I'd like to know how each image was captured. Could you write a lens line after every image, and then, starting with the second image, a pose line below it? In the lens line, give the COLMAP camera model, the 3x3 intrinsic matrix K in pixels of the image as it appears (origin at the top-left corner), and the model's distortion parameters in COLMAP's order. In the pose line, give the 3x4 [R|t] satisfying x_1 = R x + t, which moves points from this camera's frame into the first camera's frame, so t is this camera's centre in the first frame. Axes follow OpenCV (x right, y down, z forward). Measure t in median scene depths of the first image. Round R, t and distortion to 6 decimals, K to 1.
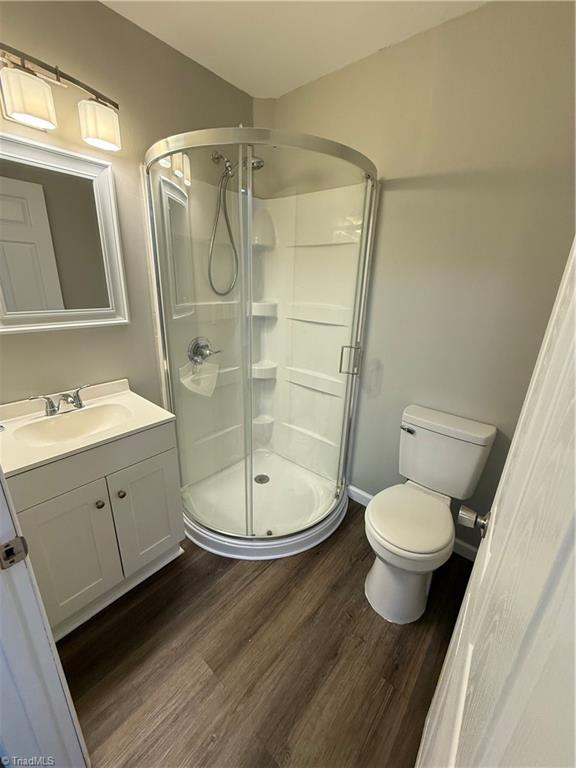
lens RADIAL K [[306.3, 0, 286.9], [0, 306.3, 381.3], [0, 0, 1]] dist [0.000593, -0.000255]
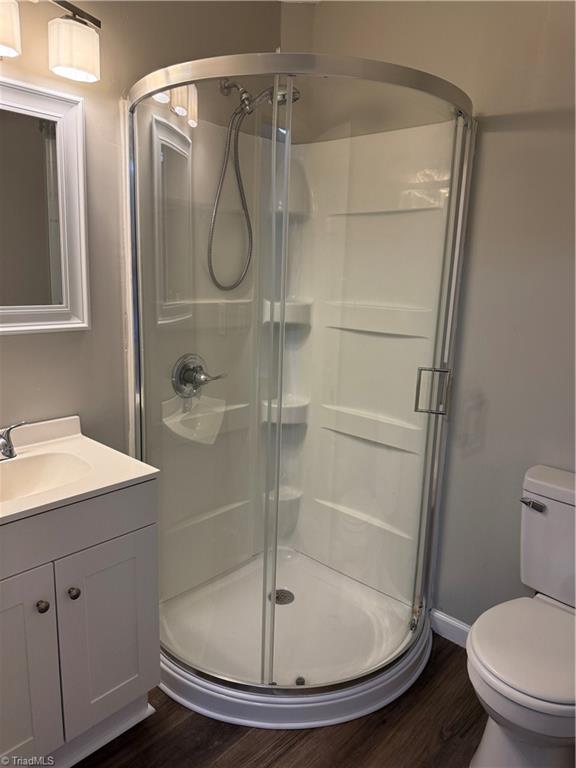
lens RADIAL K [[543.3, 0, 288.3], [0, 543.3, 385.9], [0, 0, 1]] dist [0.065193, -0.076258]
pose [[0.999273, 0.009155, -0.037009, -0.047010], [-0.013229, 0.993689, -0.111385, 0.050369], [0.035756, 0.111794, 0.993088, -0.113191]]
